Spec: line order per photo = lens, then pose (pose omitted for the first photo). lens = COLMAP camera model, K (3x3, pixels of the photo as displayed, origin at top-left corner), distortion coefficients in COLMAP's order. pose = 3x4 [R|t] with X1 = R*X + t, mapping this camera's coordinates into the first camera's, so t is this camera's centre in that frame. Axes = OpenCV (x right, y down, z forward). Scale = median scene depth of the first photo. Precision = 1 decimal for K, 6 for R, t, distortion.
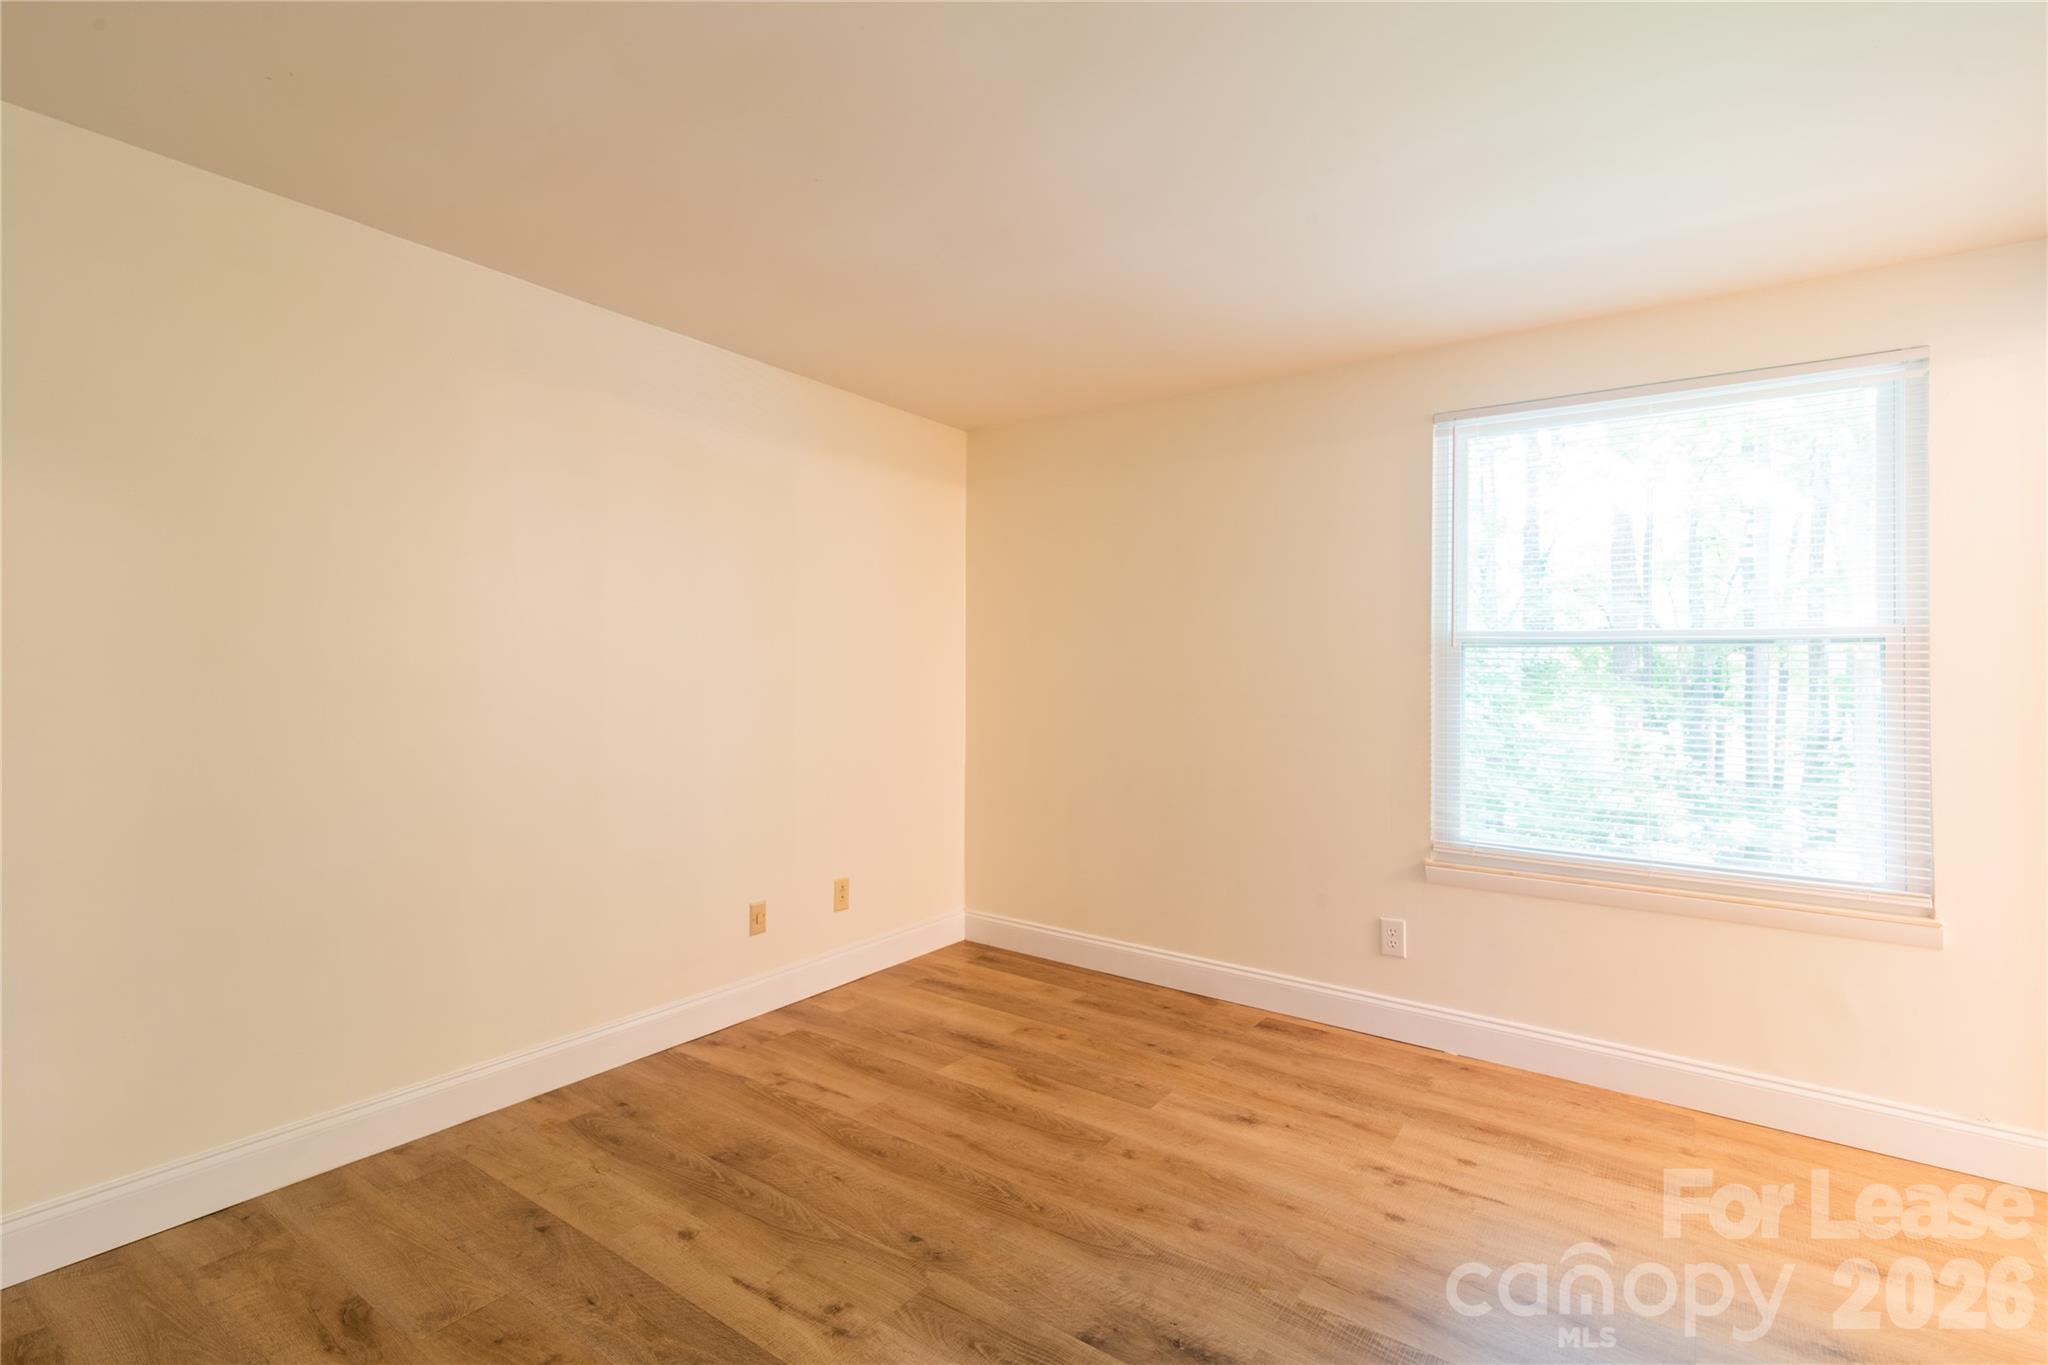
lens RADIAL K [[969.0, 0, 1059.4], [0, 969.0, 680.3], [0, 0, 1]] dist [0.001367, 0.000073]
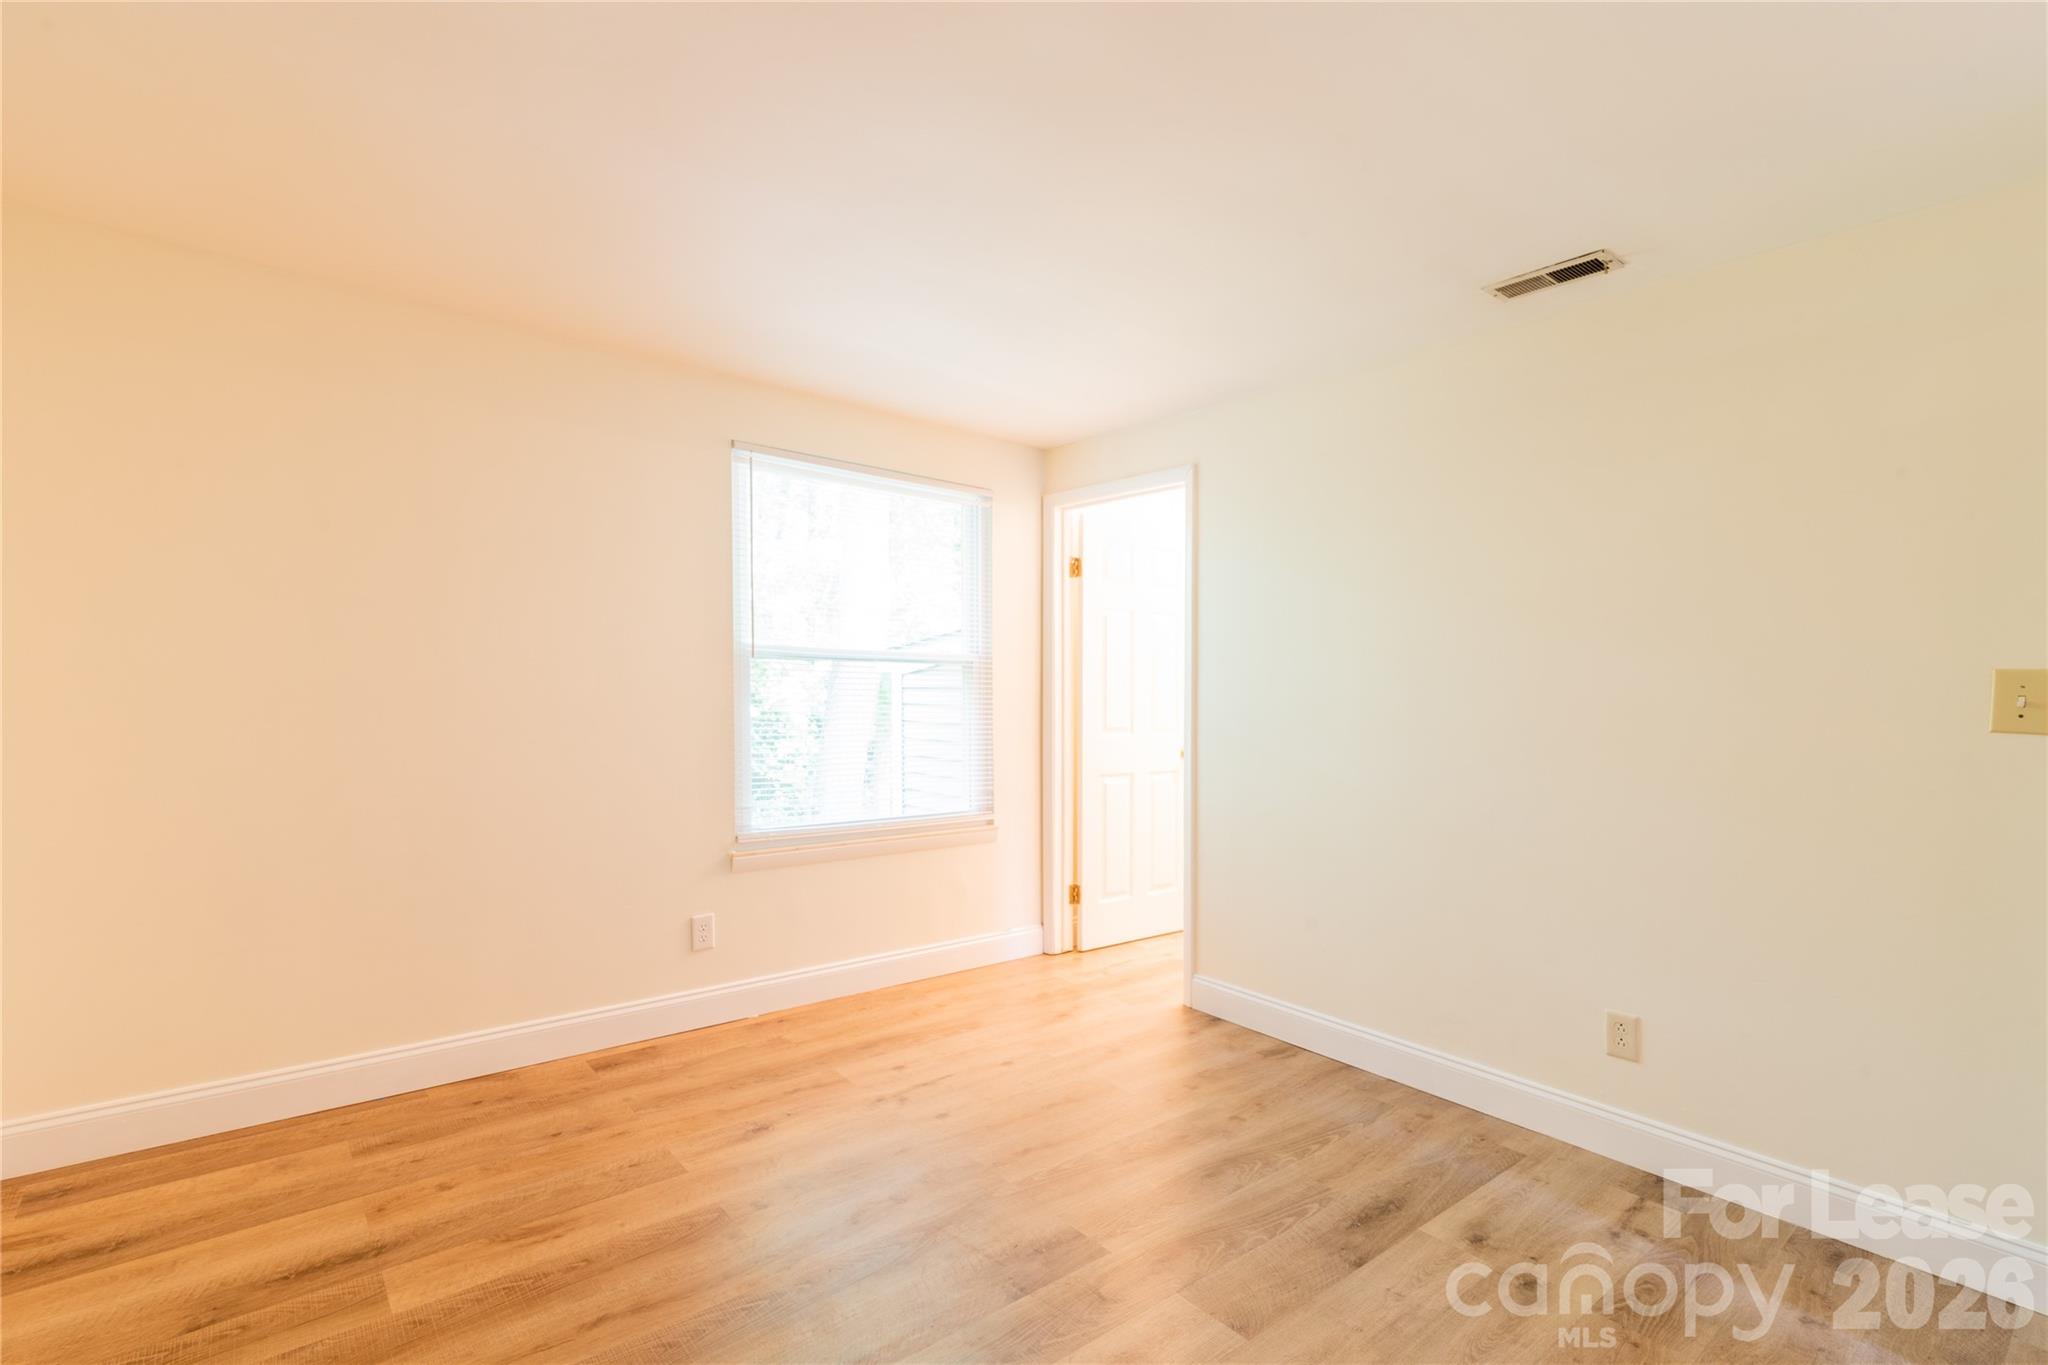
lens RADIAL K [[921.1, 0, 1022.7], [0, 921.1, 732.0], [0, 0, 1]] dist [0.001302, 0.000171]
pose [[0.257635, -0.049615, 0.964968, -0.581189], [-0.002989, 0.998635, 0.052144, -0.005415], [-0.966238, -0.016319, 0.257135, 0.458453]]
